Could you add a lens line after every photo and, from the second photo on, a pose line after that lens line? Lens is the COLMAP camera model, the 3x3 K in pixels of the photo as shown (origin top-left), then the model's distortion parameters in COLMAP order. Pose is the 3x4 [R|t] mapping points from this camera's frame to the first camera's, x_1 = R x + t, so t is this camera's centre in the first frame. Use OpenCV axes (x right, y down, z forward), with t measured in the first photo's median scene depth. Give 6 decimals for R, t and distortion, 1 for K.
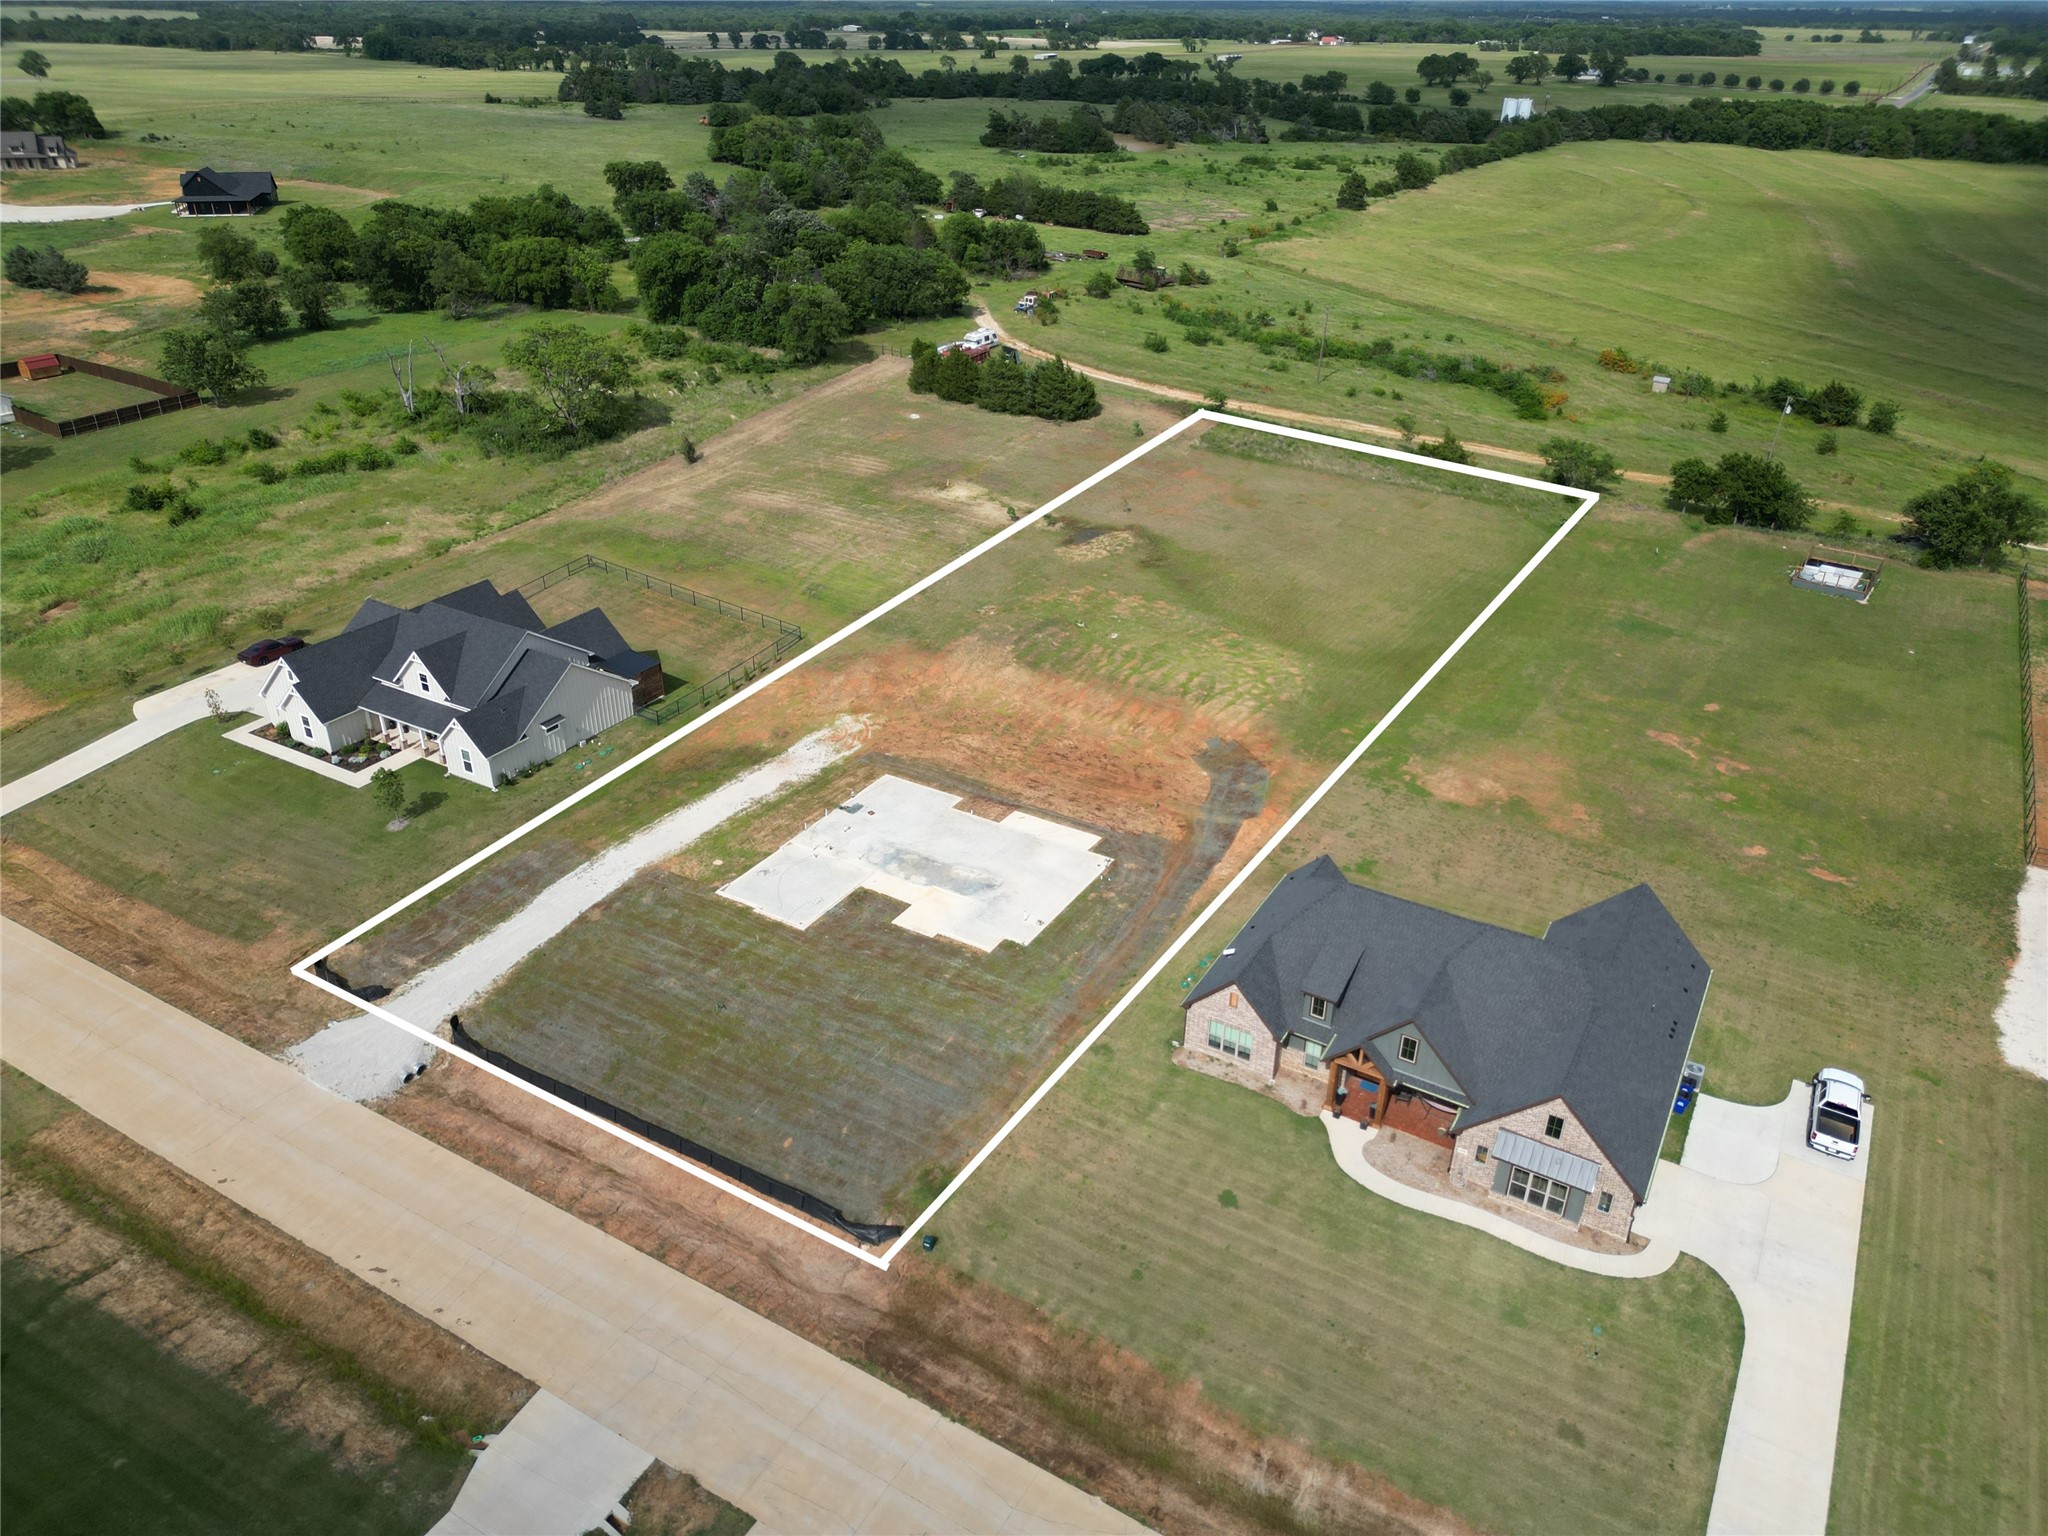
lens RADIAL K [[1446.1, 0, 1024.0], [0, 1446.1, 768.0], [0, 0, 1]] dist [0.062649, -0.054997]
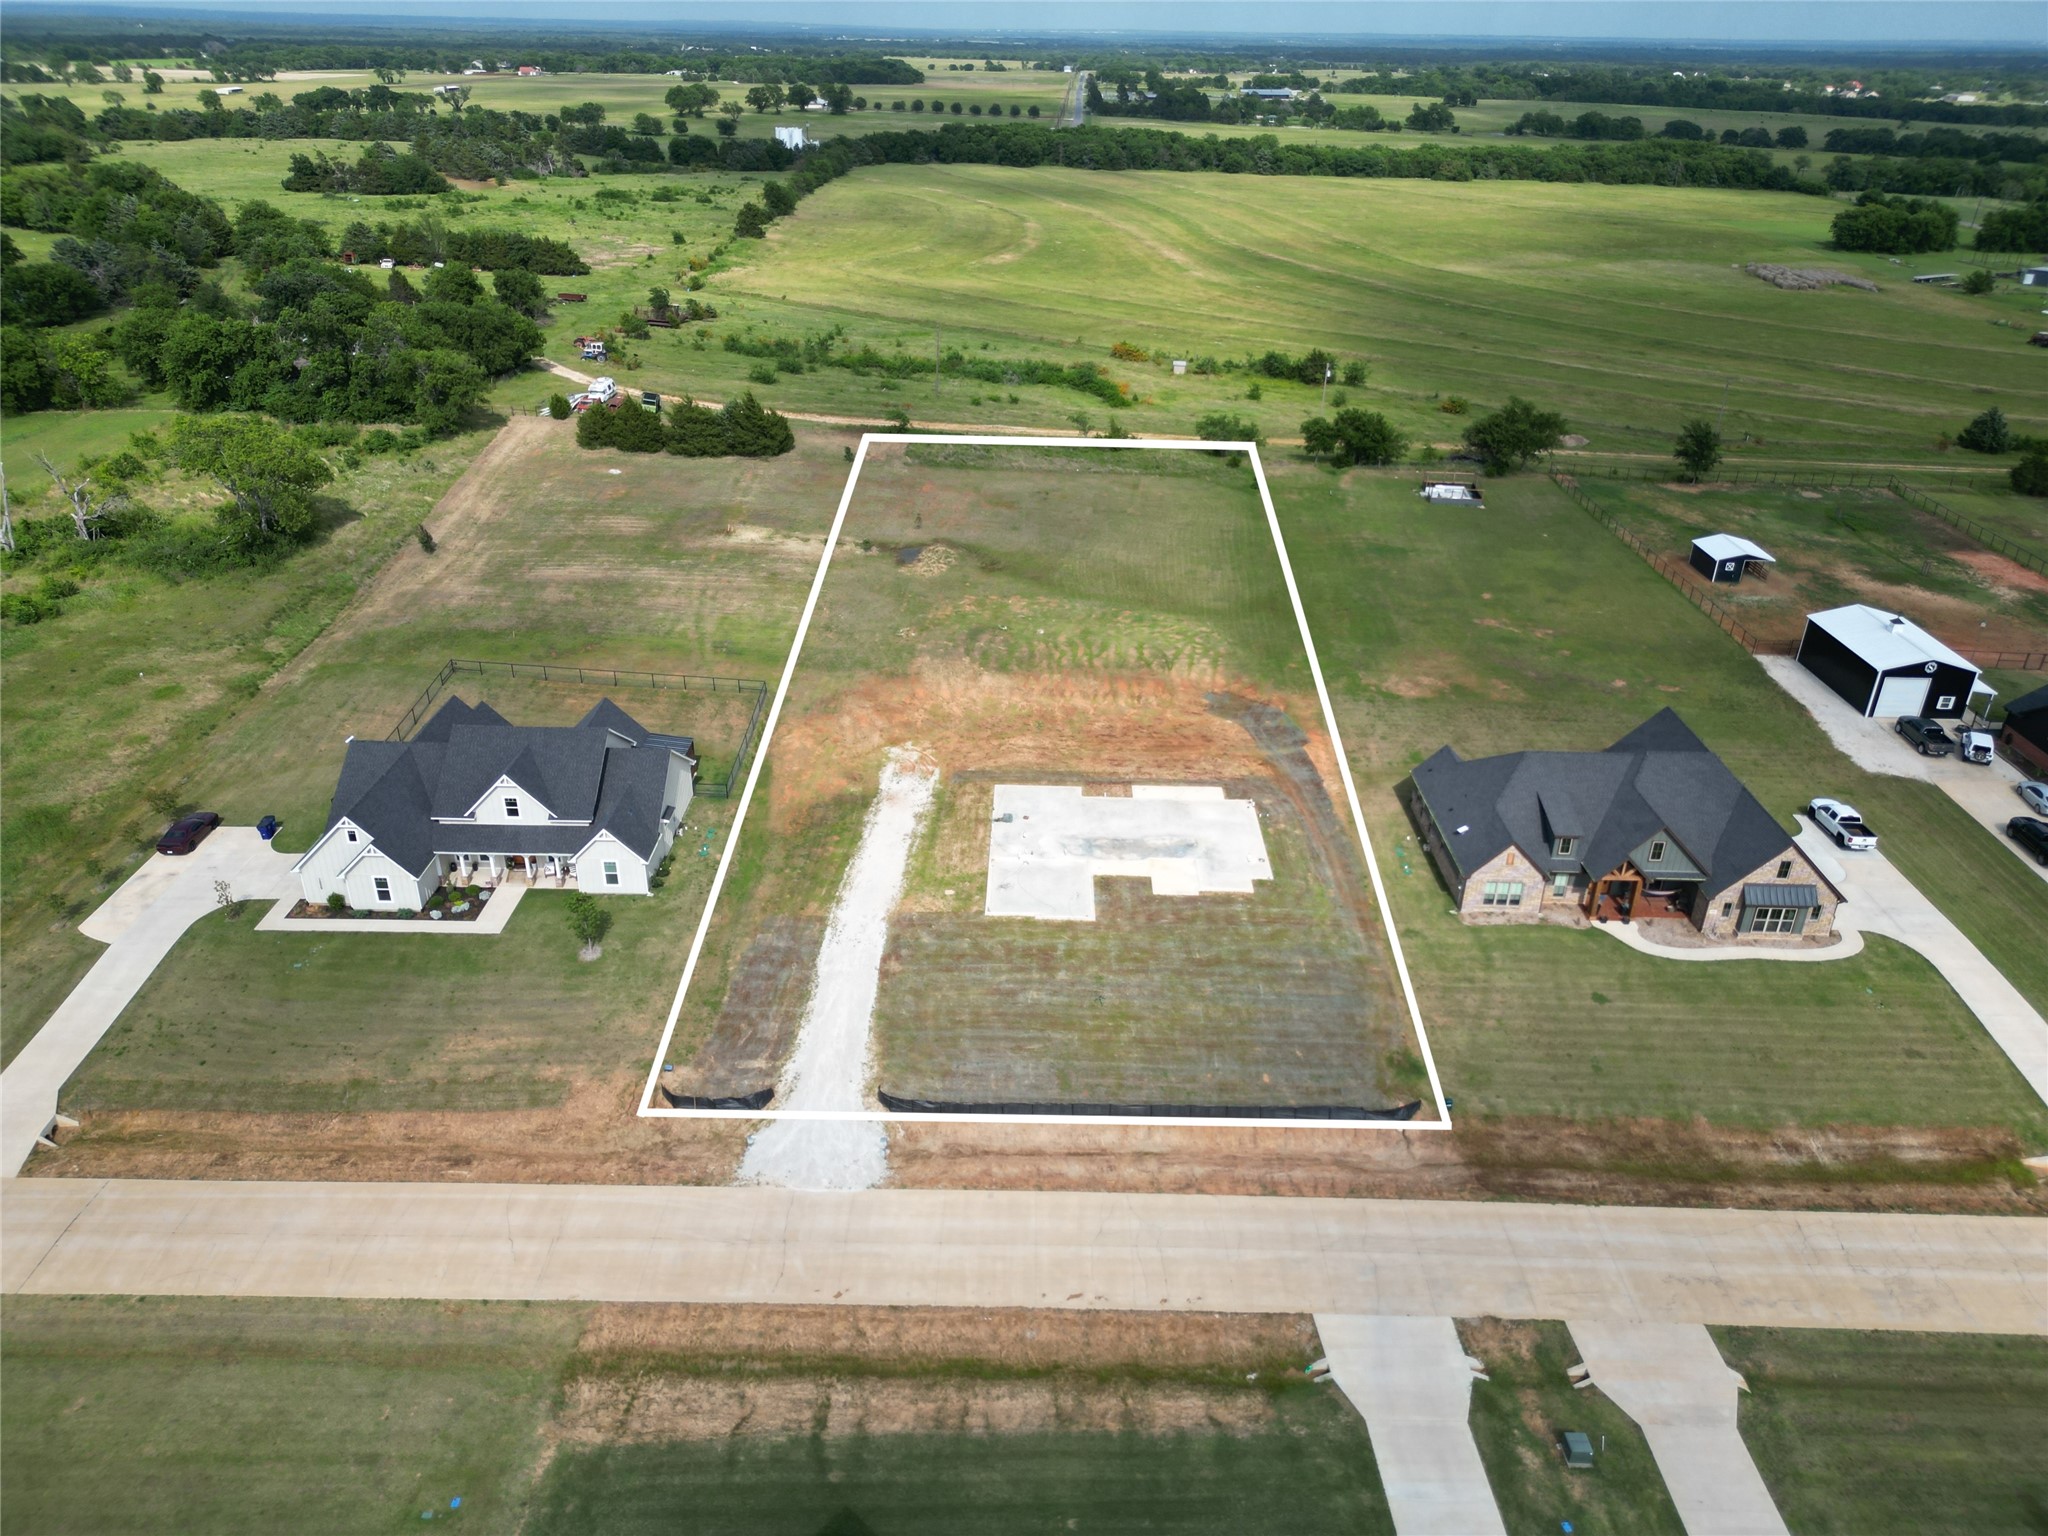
lens RADIAL K [[1446.1, 0, 1024.0], [0, 1446.1, 768.0], [0, 0, 1]] dist [0.062649, -0.054997]
pose [[0.865838, -0.226166, 0.446289, -0.428852], [0.232849, 0.971662, 0.040662, -0.036000], [-0.442838, 0.068711, 0.893965, 0.035234]]
